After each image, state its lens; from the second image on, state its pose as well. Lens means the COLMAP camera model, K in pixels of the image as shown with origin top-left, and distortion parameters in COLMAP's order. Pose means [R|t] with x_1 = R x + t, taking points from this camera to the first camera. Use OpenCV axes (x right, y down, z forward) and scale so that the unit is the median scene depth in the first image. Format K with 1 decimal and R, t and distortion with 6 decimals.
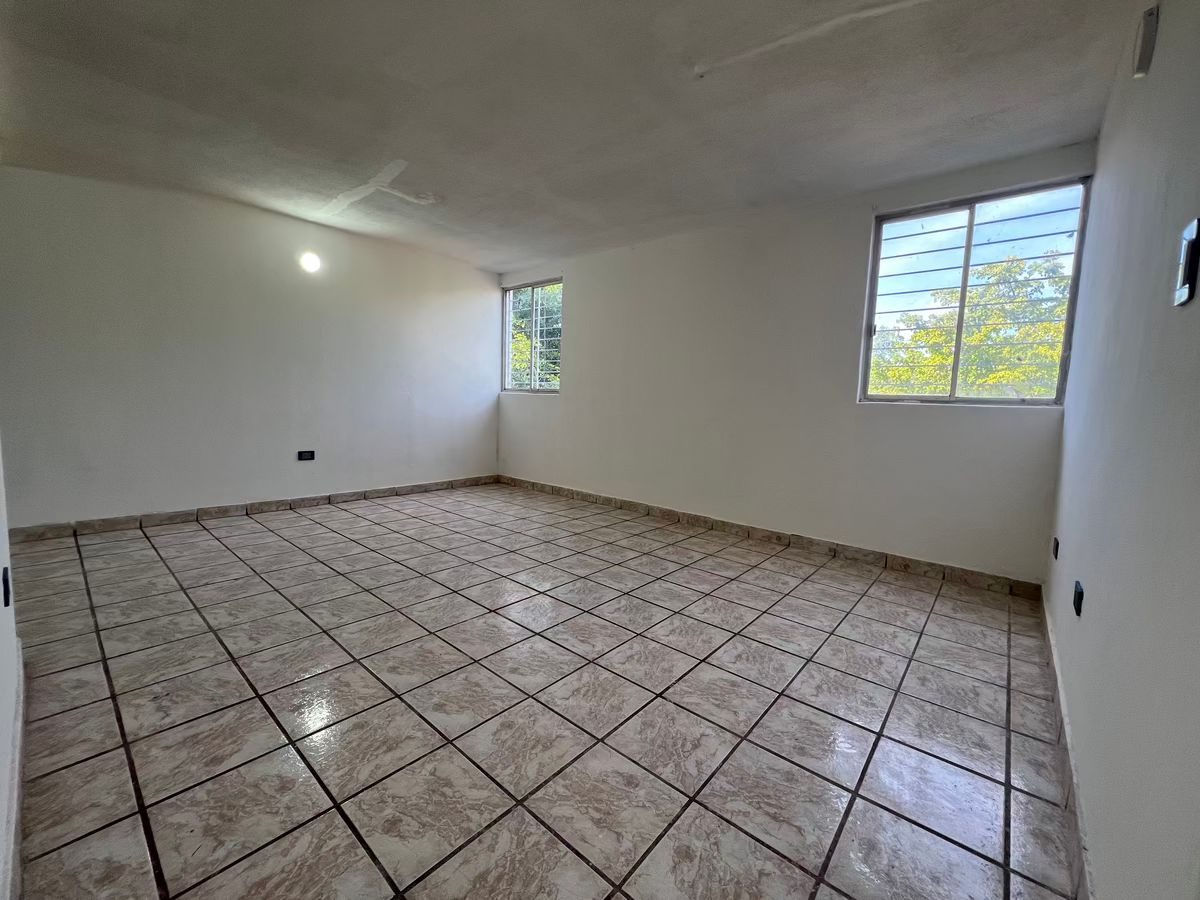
lens RADIAL K [[485.1, 0, 598.4], [0, 485.1, 446.2], [0, 0, 1]] dist [-0.003330, 0.001005]
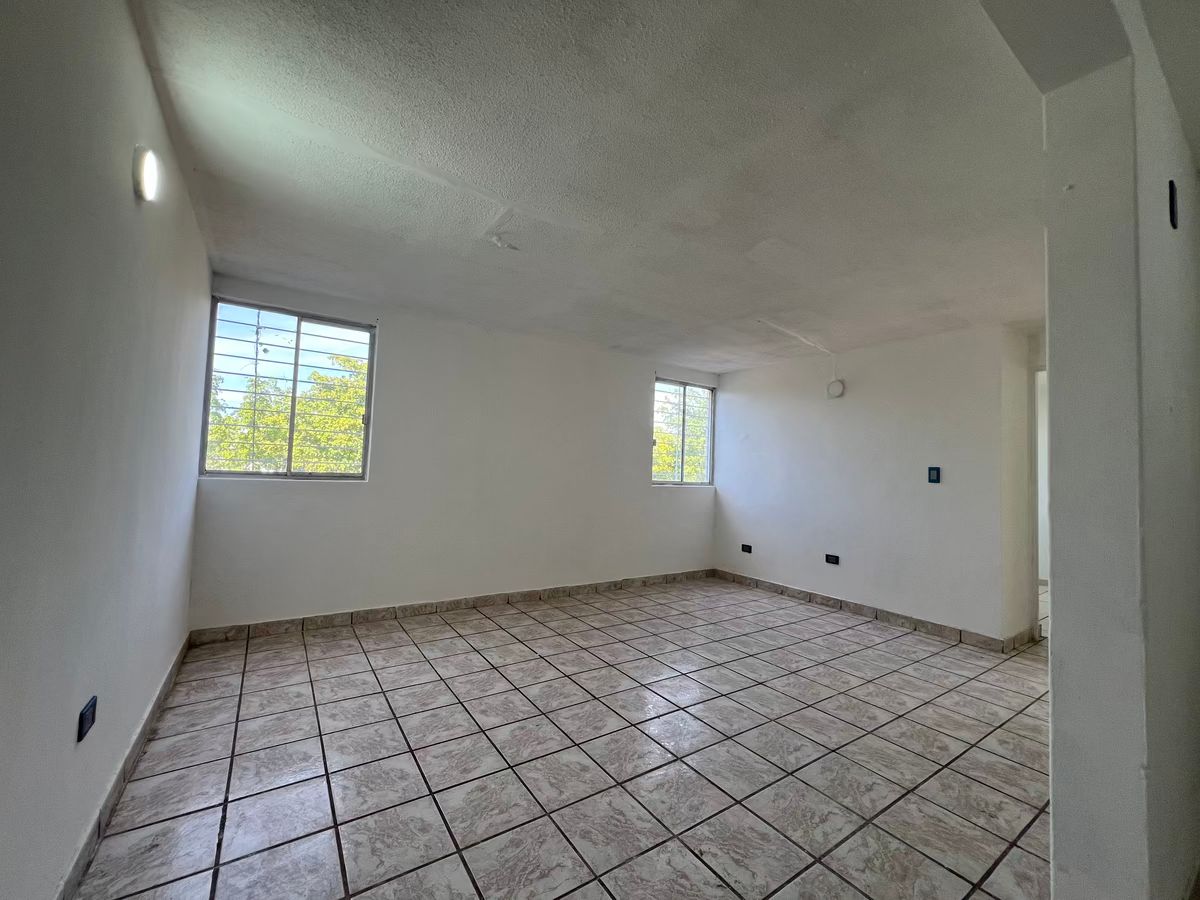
lens RADIAL K [[485.1, 0, 602.2], [0, 485.1, 447.5], [0, 0, 1]] dist [-0.003330, 0.001005]
pose [[0.256474, 0.018758, 0.966369, -1.148726], [0.063186, 0.997348, -0.036129, -0.179966], [-0.964484, 0.070327, 0.254609, 0.779528]]
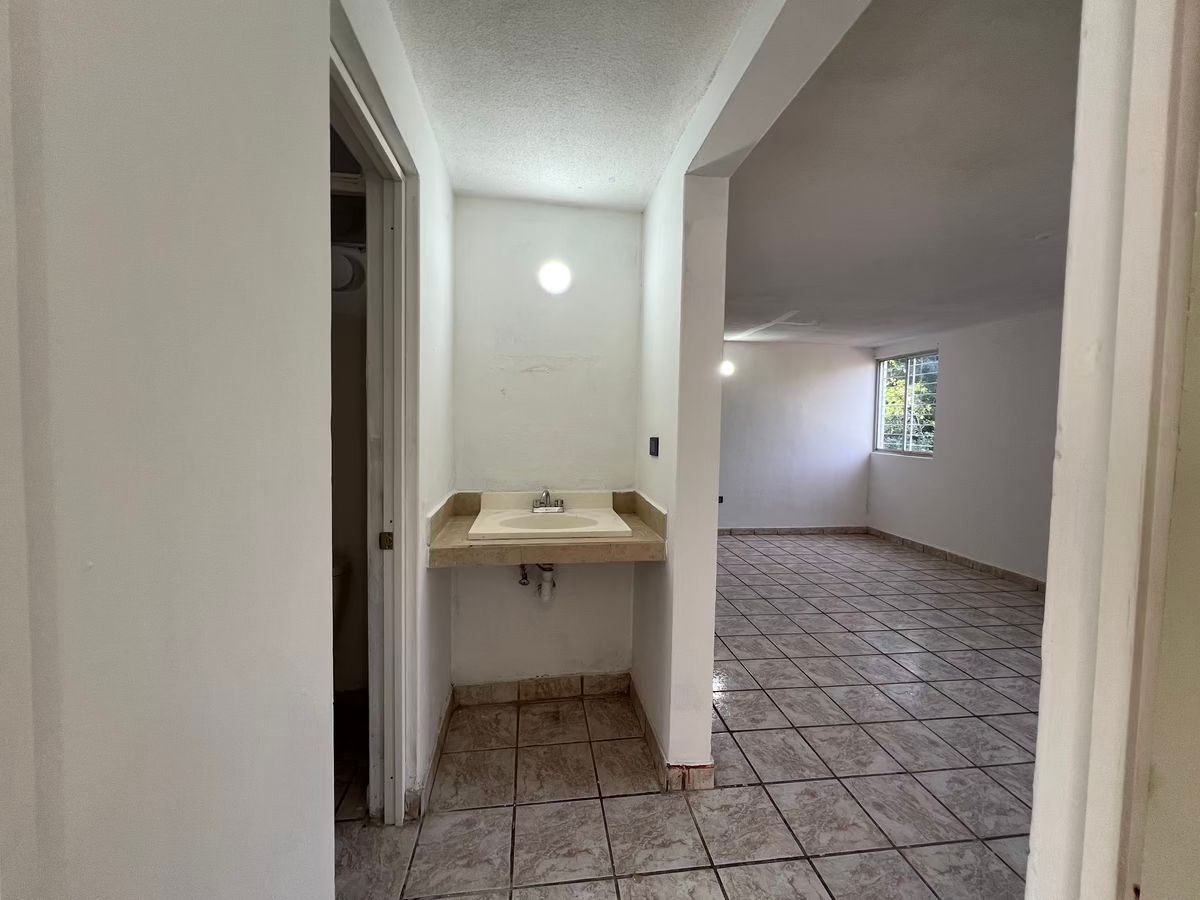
lens RADIAL K [[485.1, 0, 599.3], [0, 485.1, 445.6], [0, 0, 1]] dist [-0.003330, 0.001005]
pose [[0.746811, 0.011103, -0.664944, 0.128863], [-0.056009, 0.997358, -0.046252, -0.075003], [0.662674, 0.071785, 0.745460, -0.448505]]
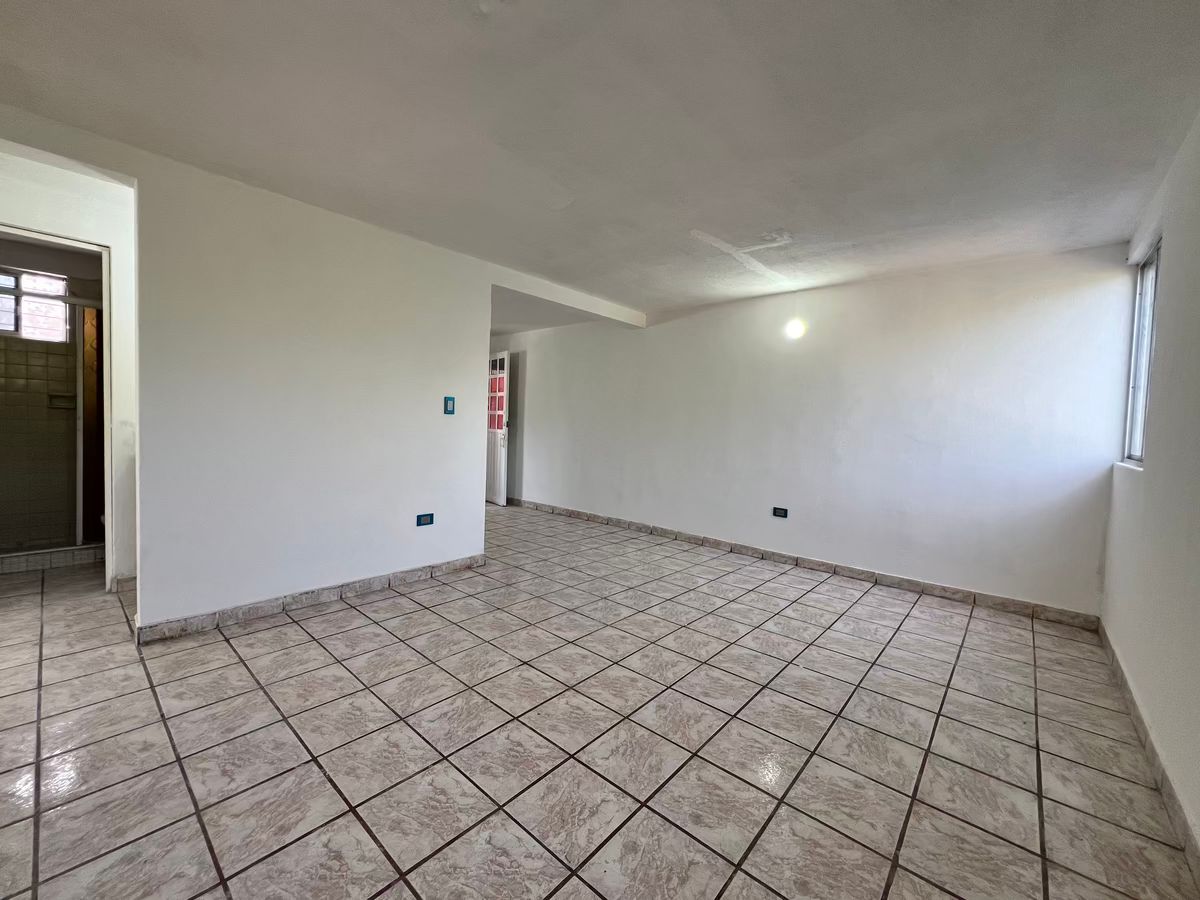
lens RADIAL K [[485.1, 0, 599.6], [0, 485.1, 445.3], [0, 0, 1]] dist [-0.003330, 0.001005]
pose [[-0.010332, 0.006180, -0.999928, 0.610107], [-0.131403, 0.991301, 0.007484, -0.110999], [0.991275, 0.131471, -0.009430, 0.834598]]
